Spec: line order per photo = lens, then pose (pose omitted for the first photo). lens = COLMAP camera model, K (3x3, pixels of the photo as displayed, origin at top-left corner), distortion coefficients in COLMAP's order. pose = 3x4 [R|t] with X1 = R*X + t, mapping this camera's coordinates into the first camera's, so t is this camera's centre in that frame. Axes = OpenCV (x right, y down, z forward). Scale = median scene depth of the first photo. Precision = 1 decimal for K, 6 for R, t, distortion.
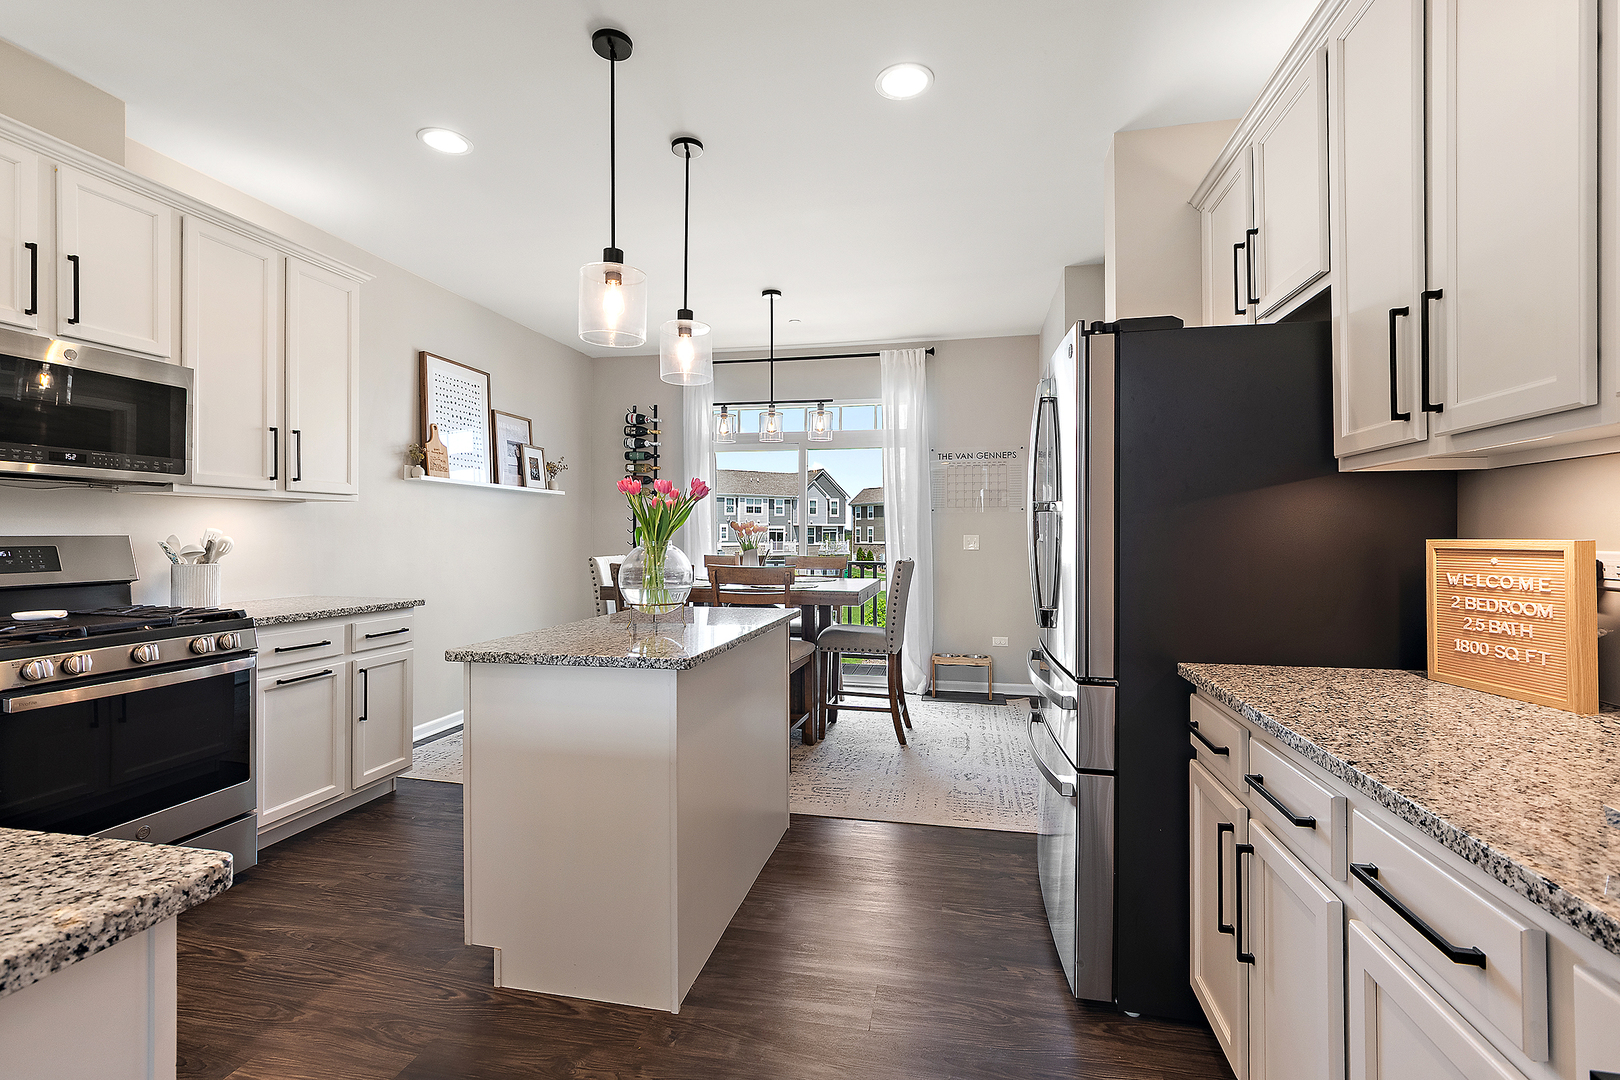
lens RADIAL K [[741.9, 0, 807.3], [0, 741.9, 522.3], [0, 0, 1]] dist [-0.000013, -0.000103]
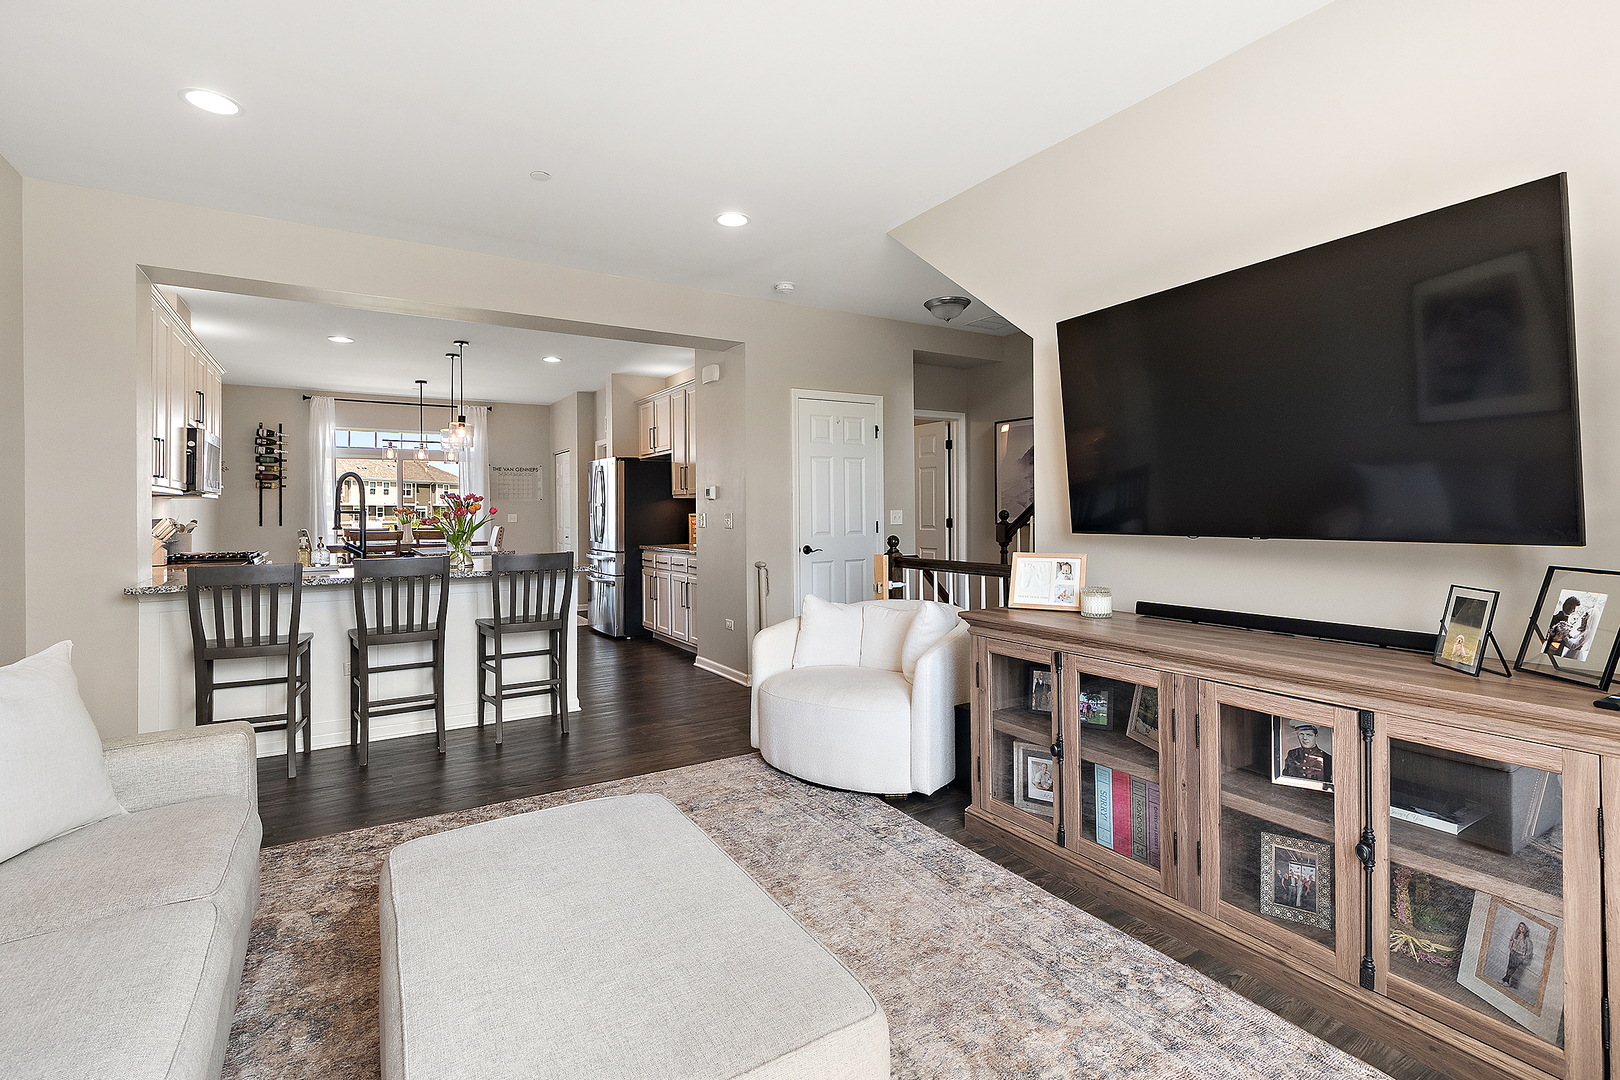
lens RADIAL K [[741.9, 0, 807.3], [0, 741.9, 522.3], [0, 0, 1]] dist [-0.000013, -0.000103]
pose [[0.726486, -0.017645, 0.686954, -0.664195], [-0.002679, 0.999590, 0.028508, -0.020606], [-0.687176, -0.022551, 0.726141, -1.056903]]
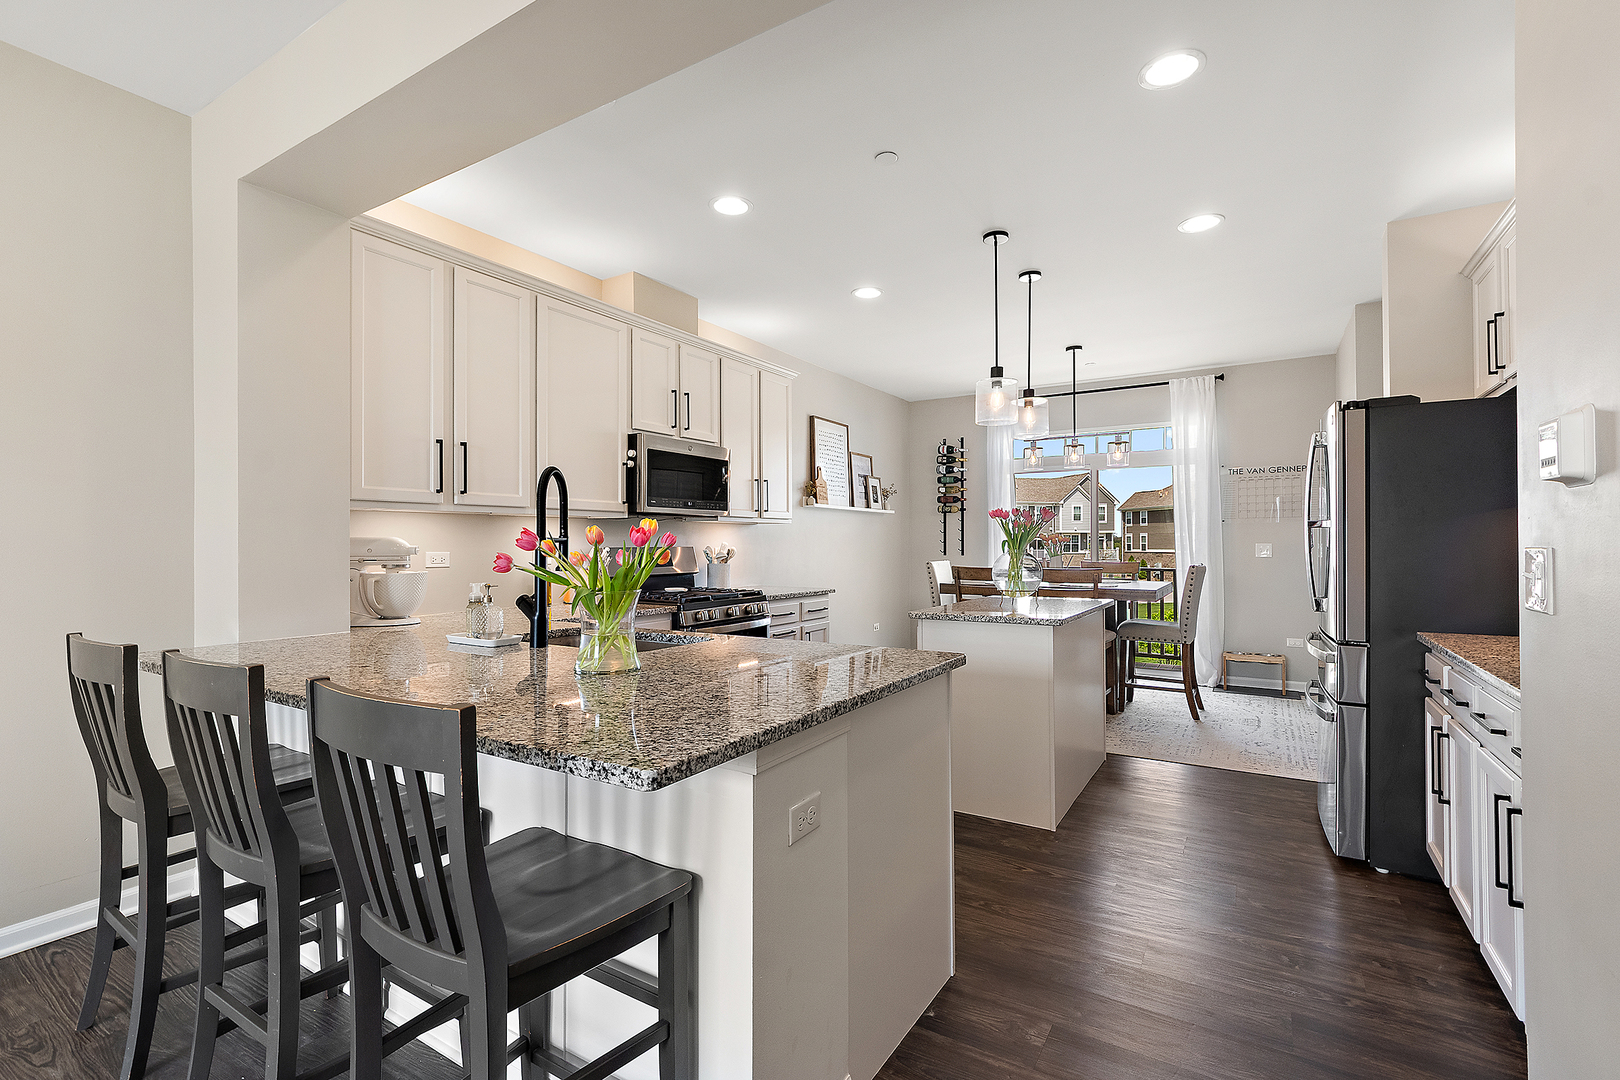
lens RADIAL K [[736.3, 0, 794.0], [0, 736.3, 534.9], [0, 0, 1]] dist [-0.004601, -0.000581]
pose [[0.936498, -0.007882, -0.350583, -0.060892], [0.009881, 0.999944, 0.003915, -0.008980], [0.350533, -0.007131, 0.936523, -0.334234]]
